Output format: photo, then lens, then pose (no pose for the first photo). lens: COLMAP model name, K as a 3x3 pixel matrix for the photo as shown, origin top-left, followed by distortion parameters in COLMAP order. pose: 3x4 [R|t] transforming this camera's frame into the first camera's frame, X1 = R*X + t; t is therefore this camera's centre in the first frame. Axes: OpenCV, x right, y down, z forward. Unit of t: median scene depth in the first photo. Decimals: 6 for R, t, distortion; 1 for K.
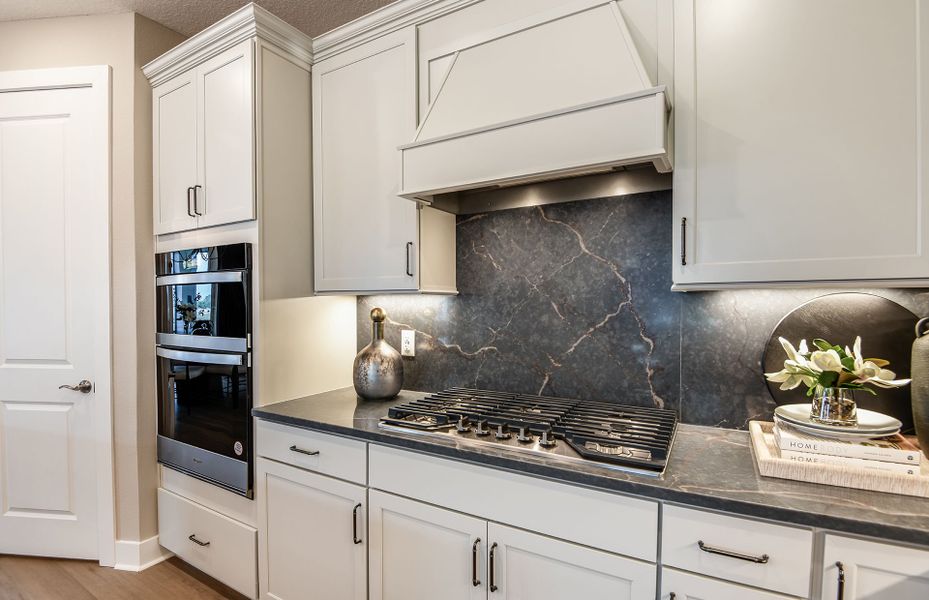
lens RADIAL K [[442.3, 0, 464.6], [0, 442.3, 303.9], [0, 0, 1]] dist [-0.042538, -0.000787]
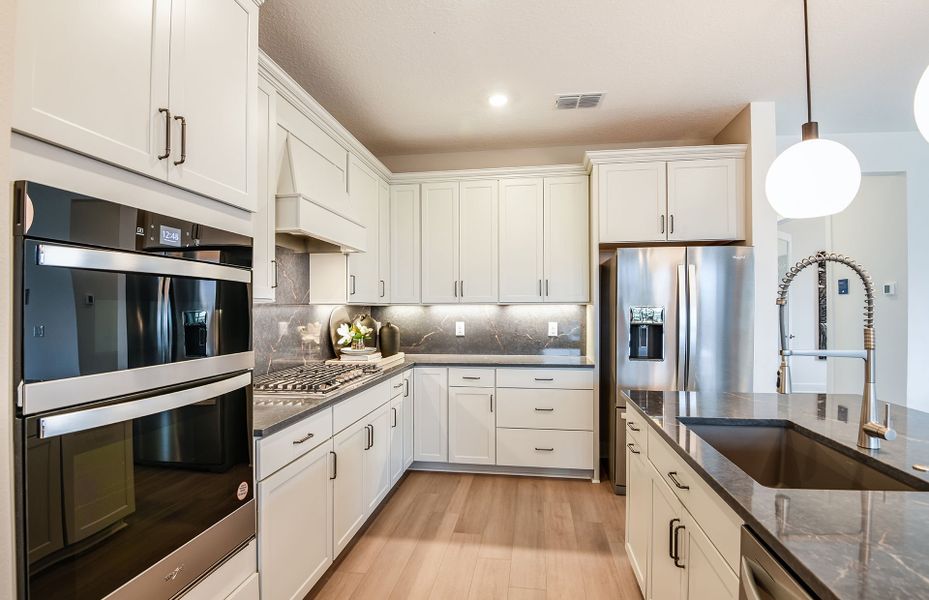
lens RADIAL K [[442.3, 0, 464.6], [0, 442.3, 303.9], [0, 0, 1]] dist [-0.042538, -0.000787]
pose [[-0.354320, 0.017284, 0.934964, -1.421565], [0.009183, 0.999845, -0.015003, 0.004285], [-0.935079, 0.003270, -0.354424, 0.904914]]
